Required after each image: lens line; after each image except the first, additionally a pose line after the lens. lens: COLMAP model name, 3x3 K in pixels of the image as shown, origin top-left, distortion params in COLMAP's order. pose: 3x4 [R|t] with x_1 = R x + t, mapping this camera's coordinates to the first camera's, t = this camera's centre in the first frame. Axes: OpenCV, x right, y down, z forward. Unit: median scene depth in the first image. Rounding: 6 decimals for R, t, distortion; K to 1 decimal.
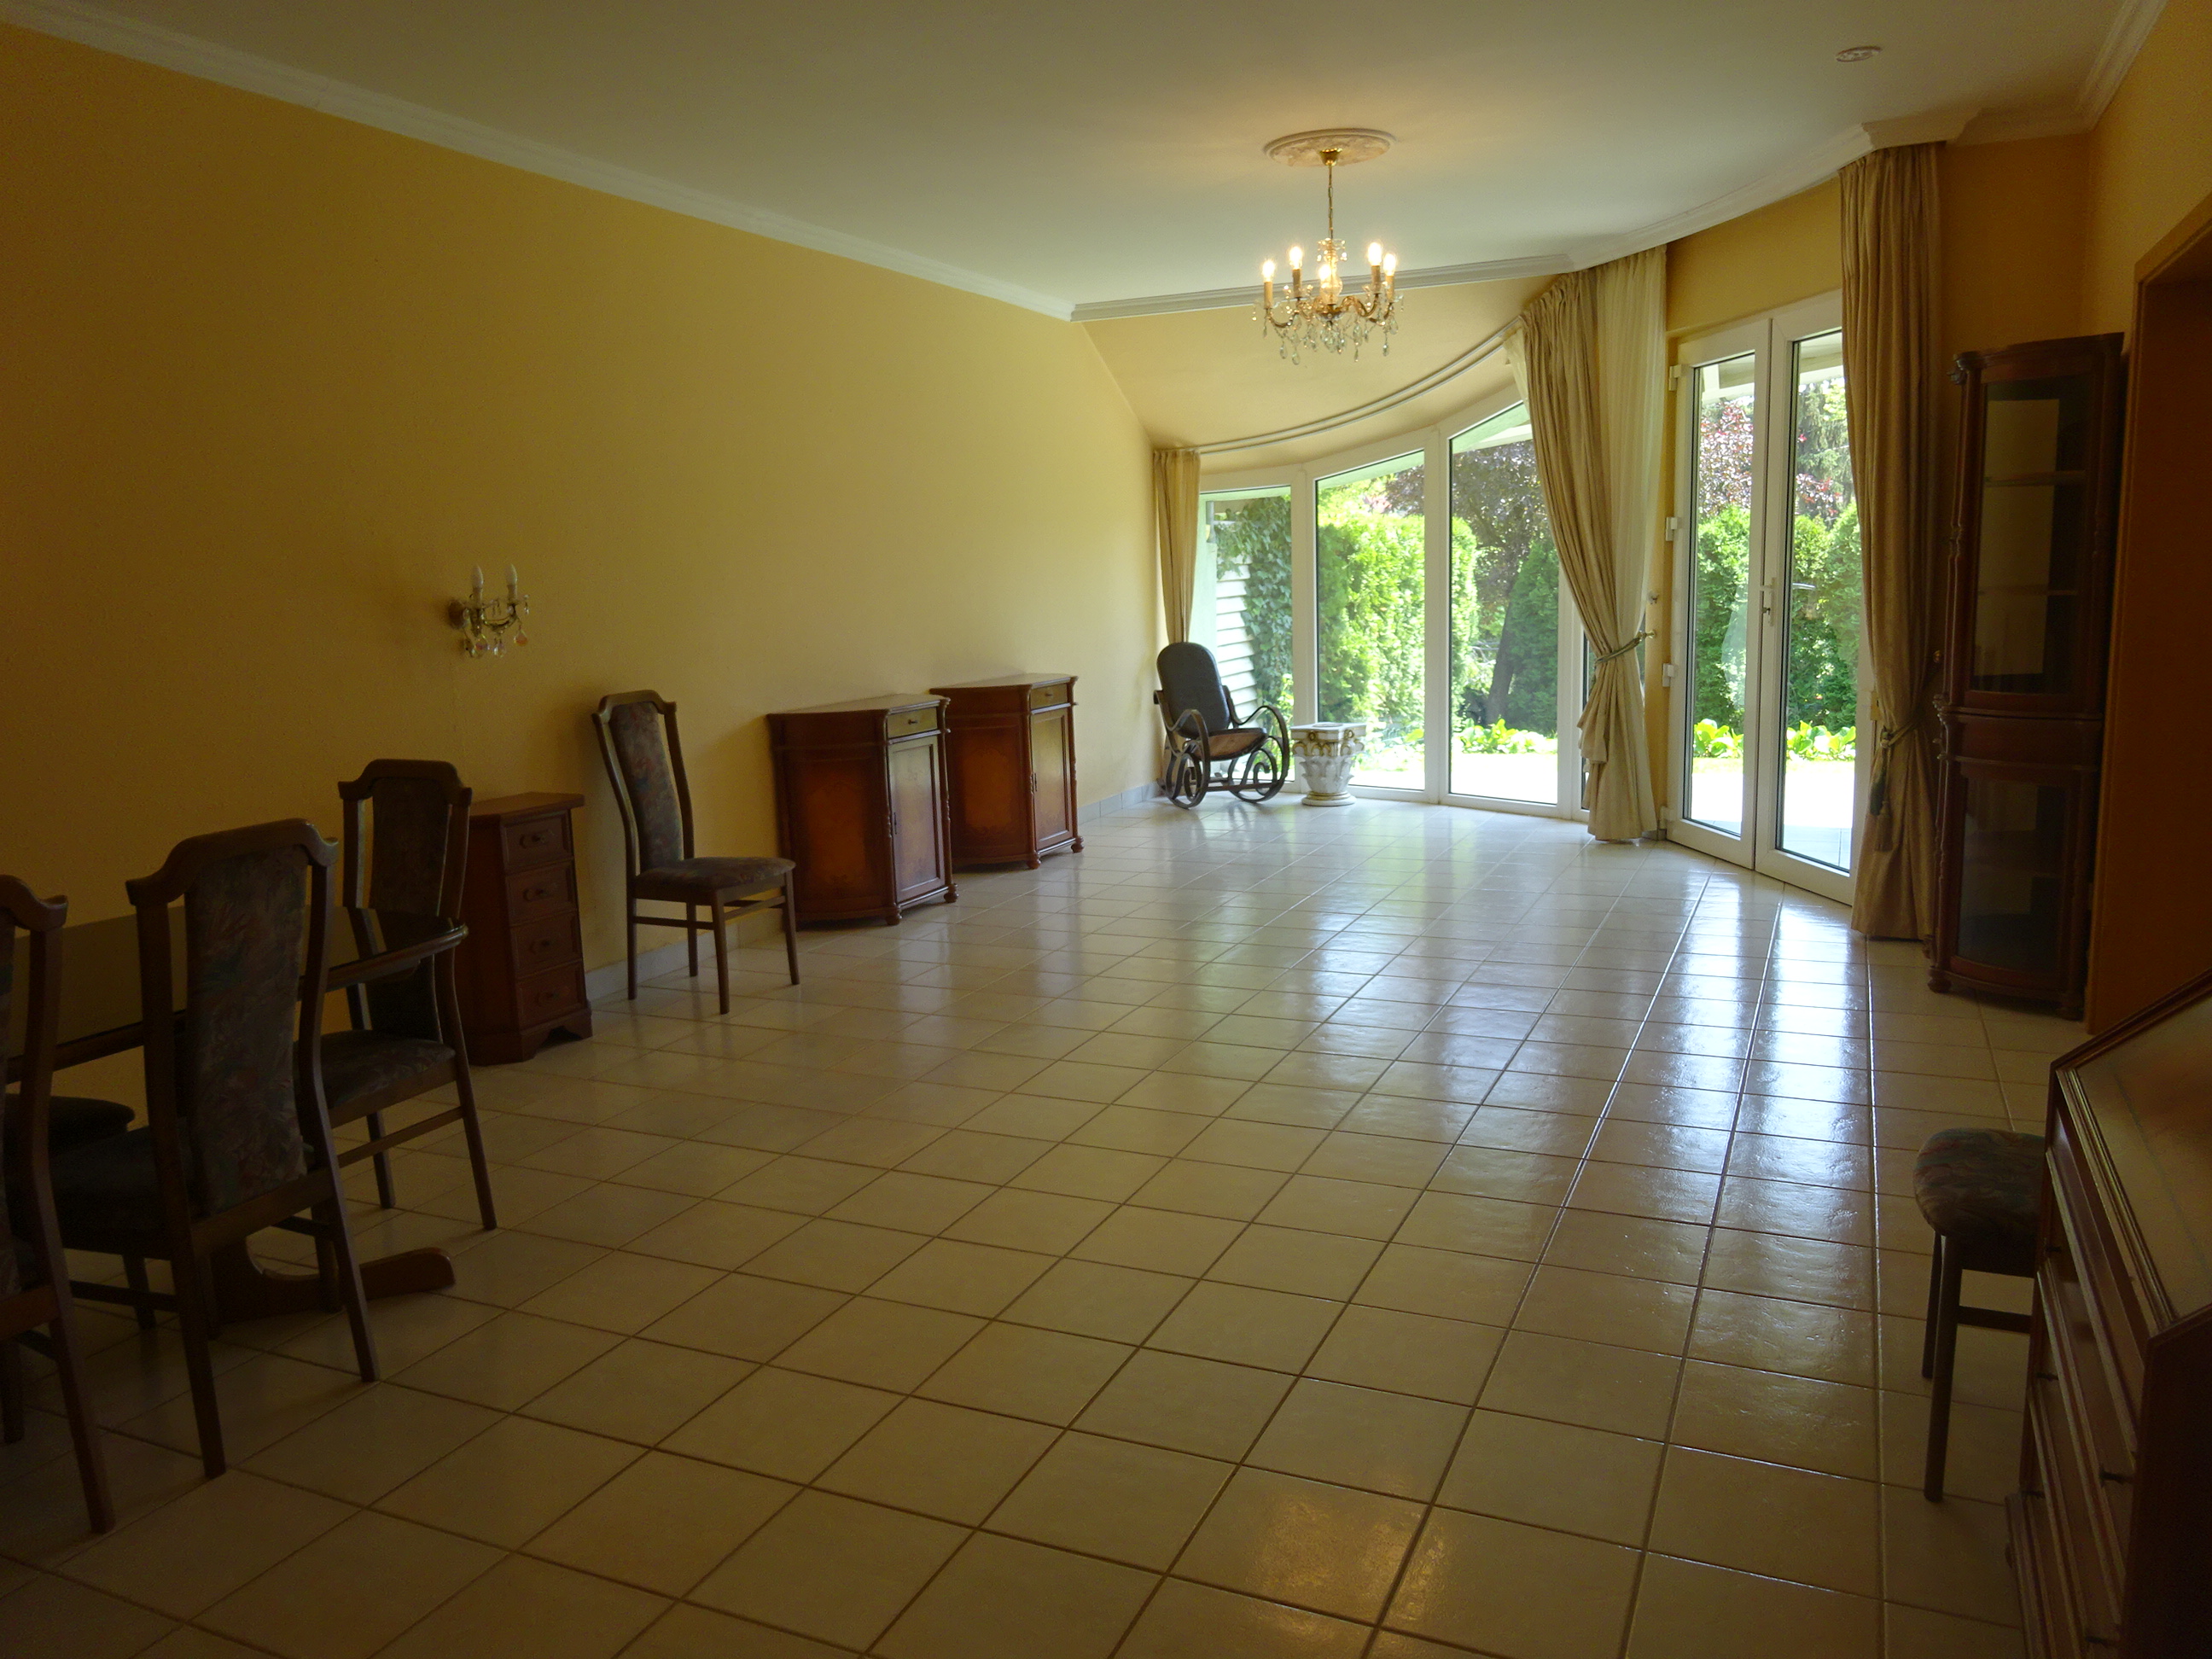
lens RADIAL K [[1600.3, 0, 1102.6], [0, 1600.3, 834.5], [0, 0, 1]] dist [-0.002984, -0.011612]
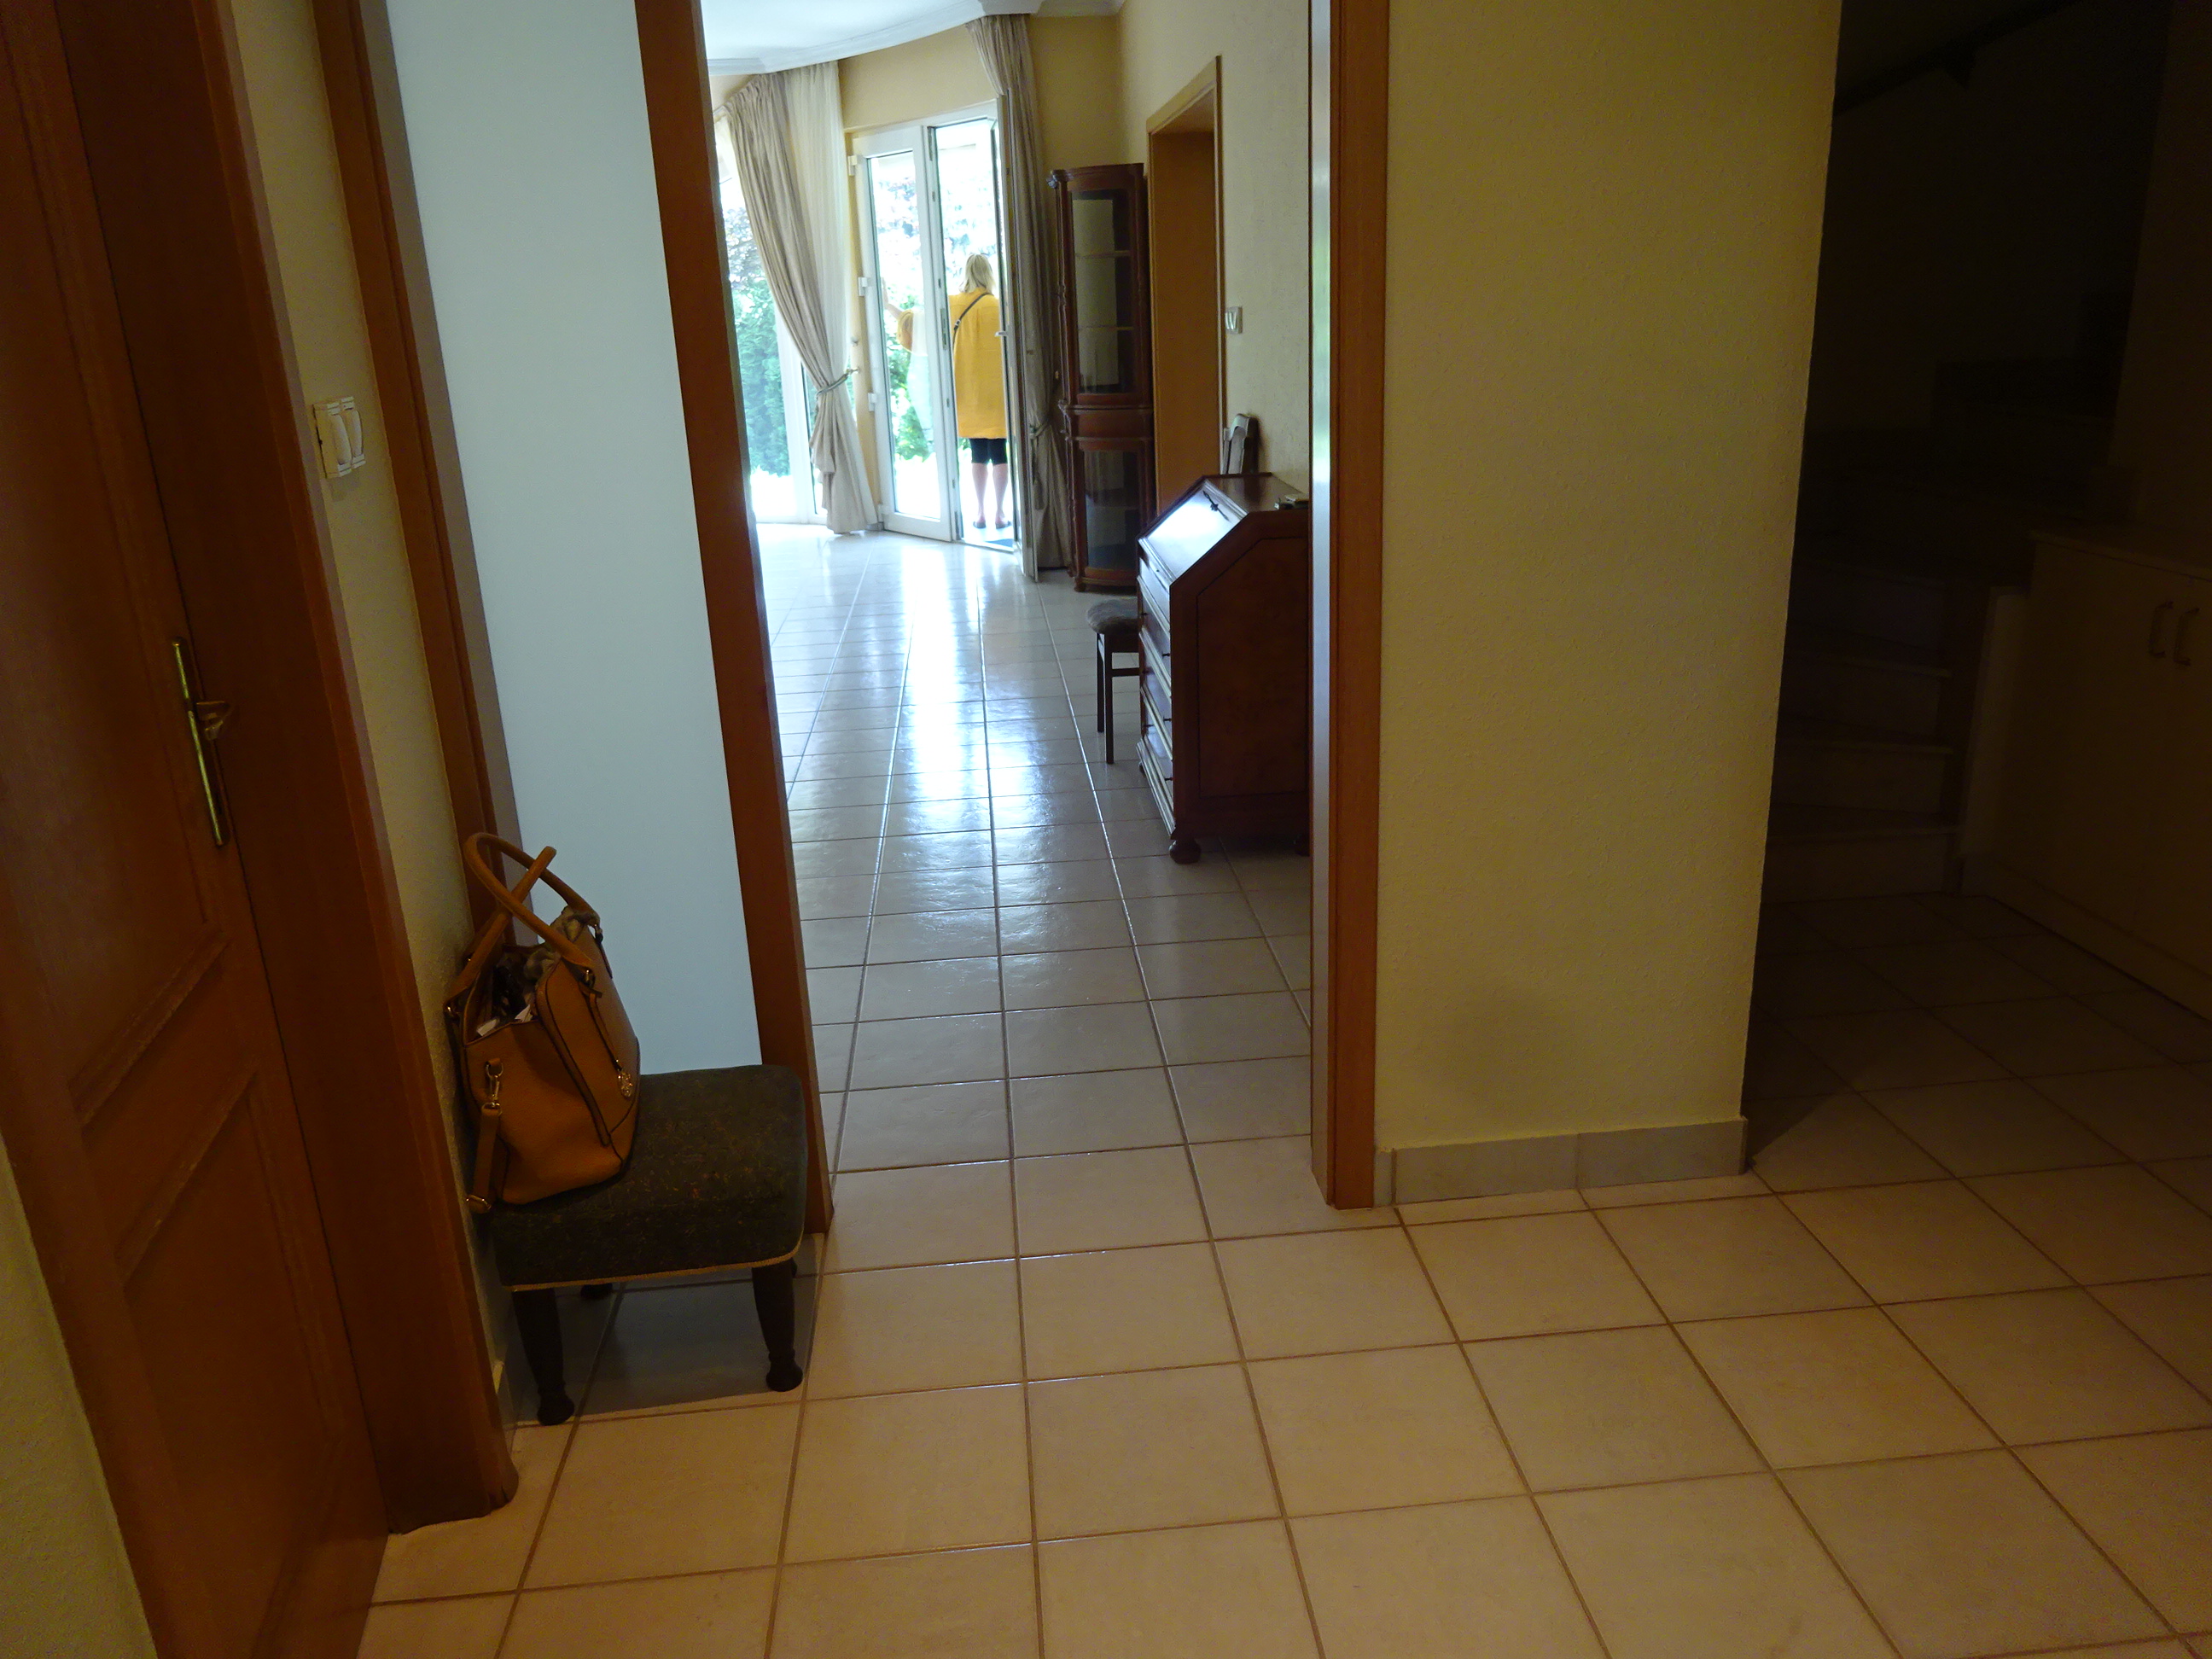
lens RADIAL K [[1600.3, 0, 1108.6], [0, 1600.3, 830.9], [0, 0, 1]] dist [-0.002984, -0.011612]
pose [[0.865104, -0.159630, 0.475513, -0.217738], [0.090722, 0.982169, 0.164664, 0.065247], [-0.493319, -0.099312, 0.864160, -0.364332]]
